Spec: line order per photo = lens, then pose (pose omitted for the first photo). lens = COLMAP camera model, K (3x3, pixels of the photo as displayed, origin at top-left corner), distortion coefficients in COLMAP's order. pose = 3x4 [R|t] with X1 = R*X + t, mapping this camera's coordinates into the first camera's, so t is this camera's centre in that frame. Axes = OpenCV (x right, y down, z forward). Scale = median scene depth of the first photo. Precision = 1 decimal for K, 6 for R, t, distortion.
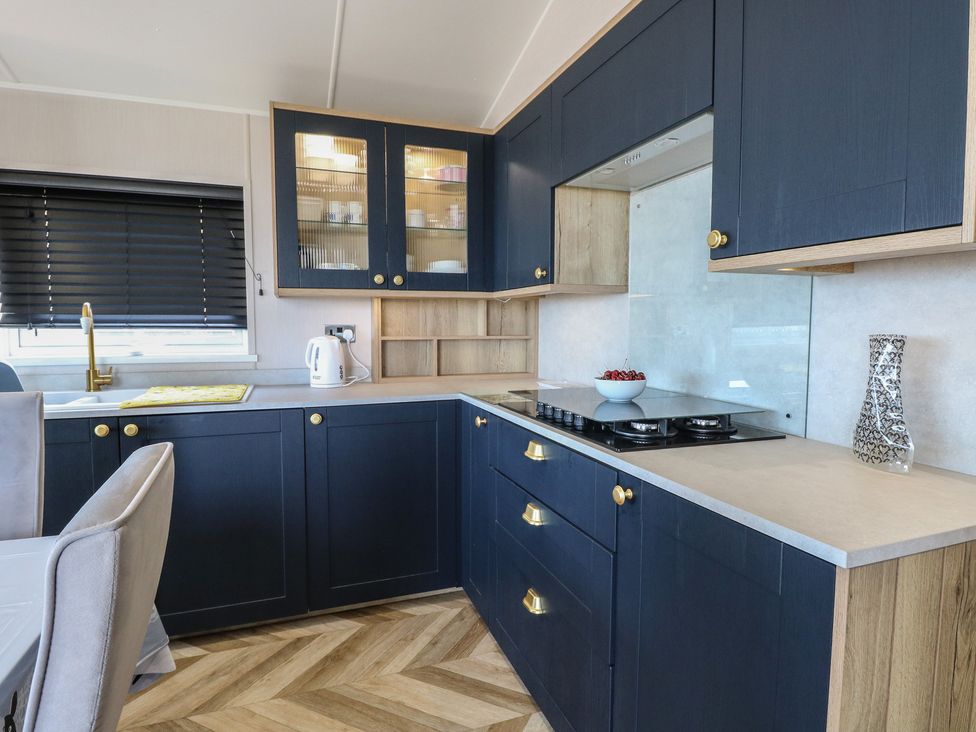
lens RADIAL K [[530.3, 0, 479.9], [0, 530.3, 365.1], [0, 0, 1]] dist [-0.001536, -0.009288]
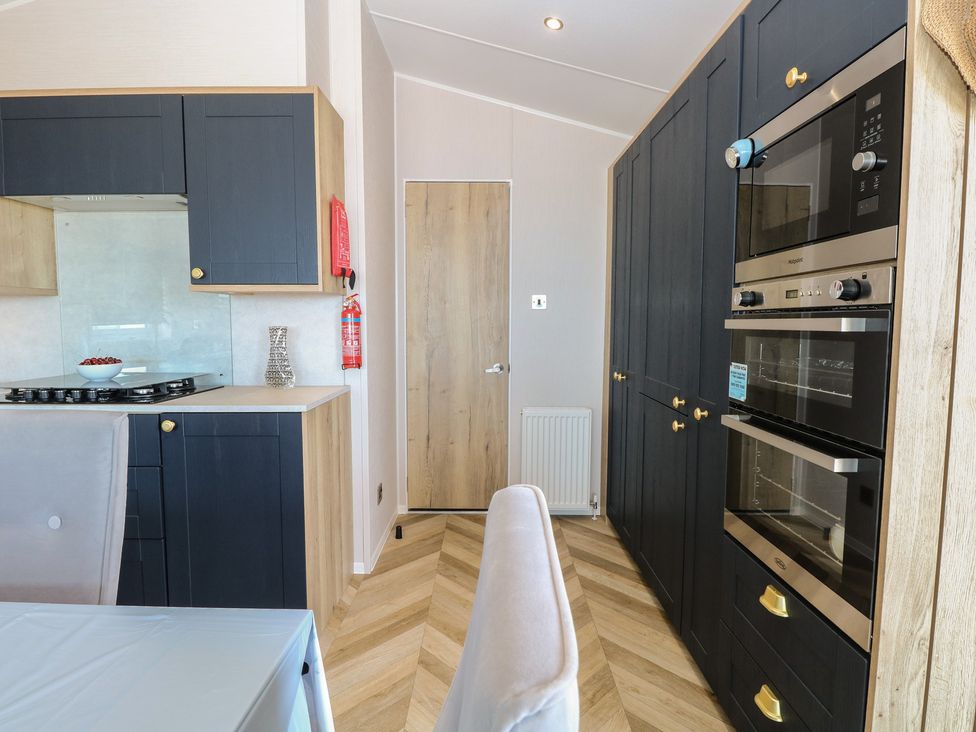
lens RADIAL K [[530.3, 0, 484.2], [0, 530.3, 360.8], [0, 0, 1]] dist [-0.001536, -0.009288]
pose [[0.348087, -0.073938, 0.934542, -0.459222], [0.076781, 0.995784, 0.050185, 0.018162], [-0.934313, 0.054286, 0.352297, -0.256282]]
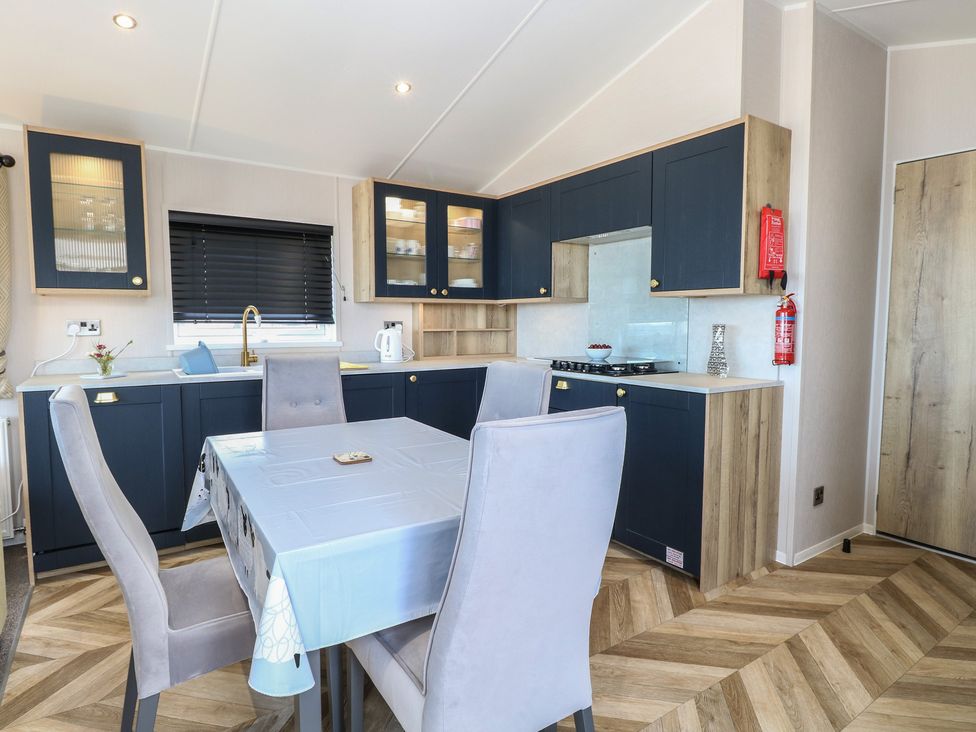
lens RADIAL K [[530.3, 0, 477.7], [0, 530.3, 368.1], [0, 0, 1]] dist [-0.001536, -0.009288]
pose [[0.973974, -0.019791, 0.225795, -0.441646], [0.017597, 0.999776, 0.011726, 0.049080], [-0.225976, -0.007447, 0.974104, -0.574913]]
